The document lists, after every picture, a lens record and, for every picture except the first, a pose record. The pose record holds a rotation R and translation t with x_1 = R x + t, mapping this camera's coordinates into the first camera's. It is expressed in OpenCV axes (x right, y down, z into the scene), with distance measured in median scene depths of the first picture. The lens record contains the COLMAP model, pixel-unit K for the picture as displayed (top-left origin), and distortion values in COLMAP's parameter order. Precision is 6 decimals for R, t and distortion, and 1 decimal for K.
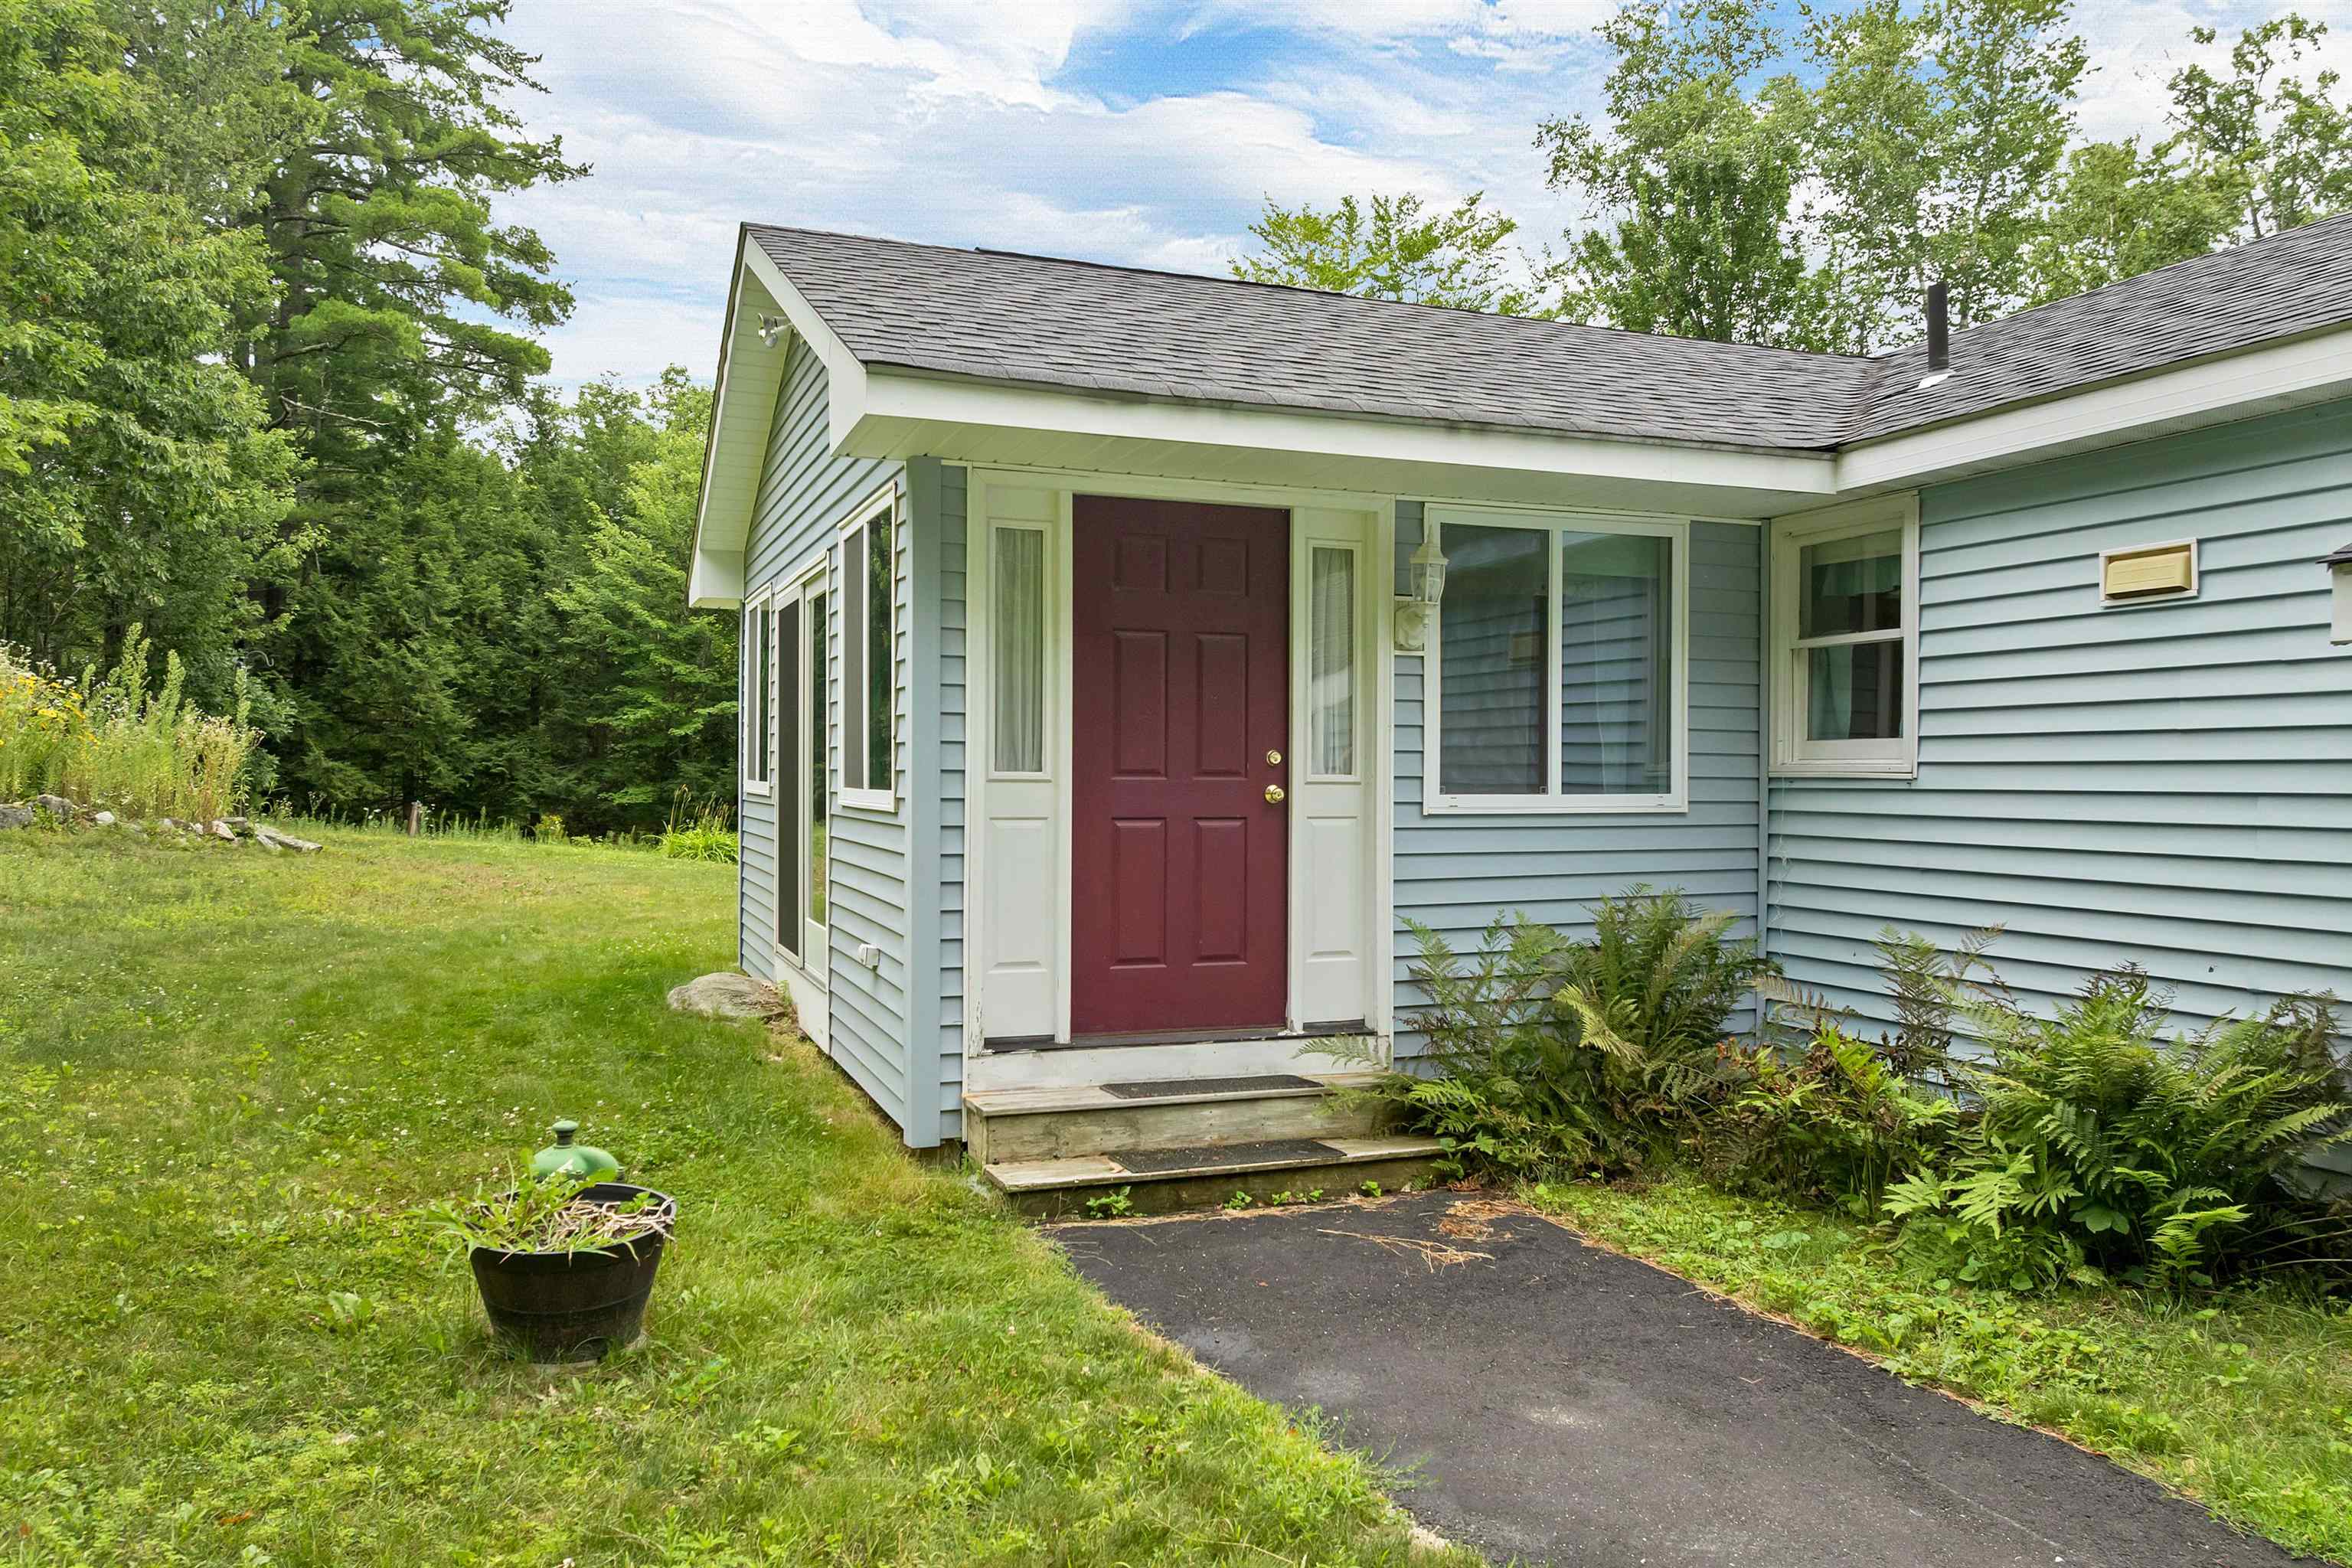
lens RADIAL K [[1690.0, 0, 1172.0], [0, 1690.0, 770.2], [0, 0, 1]] dist [-0.037504, 0.002696]
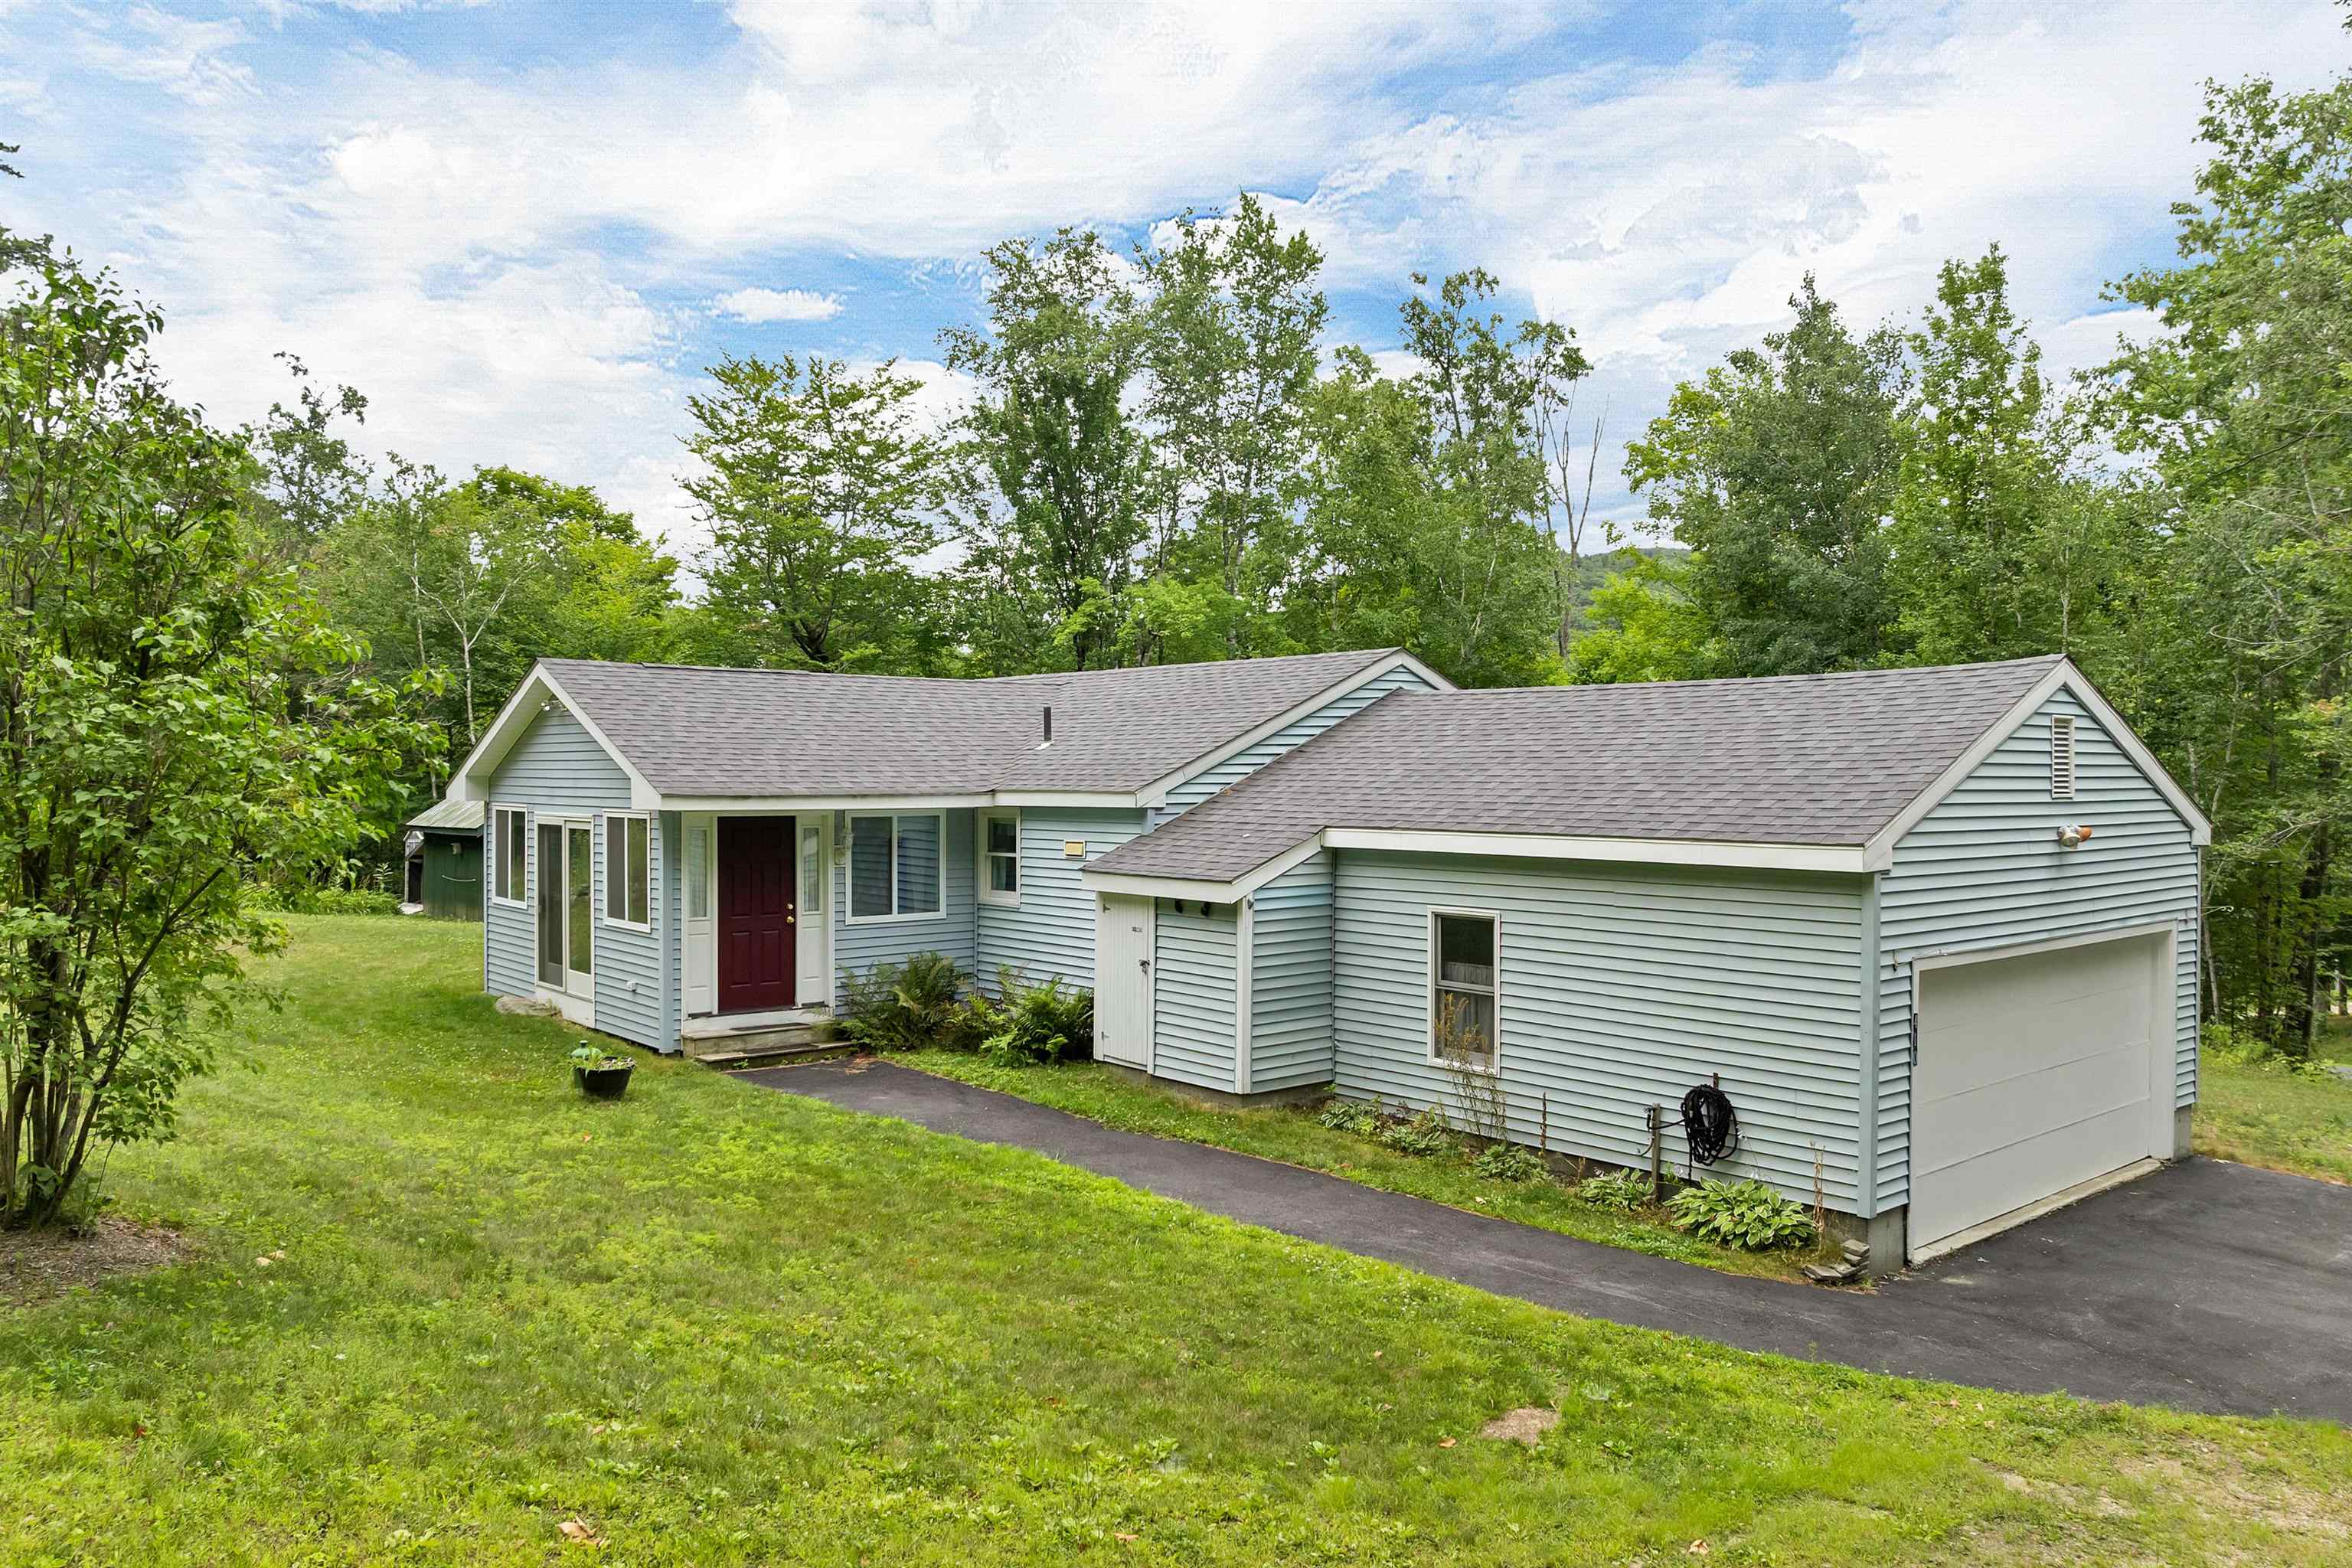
lens RADIAL K [[1690.0, 0, 1196.3], [0, 1690.0, 777.1], [0, 0, 1]] dist [-0.037504, 0.002696]
pose [[0.939810, -0.004600, 0.341668, -0.243599], [0.002629, 0.999977, 0.006232, -0.223884], [-0.341688, -0.004958, 0.939800, -1.719636]]
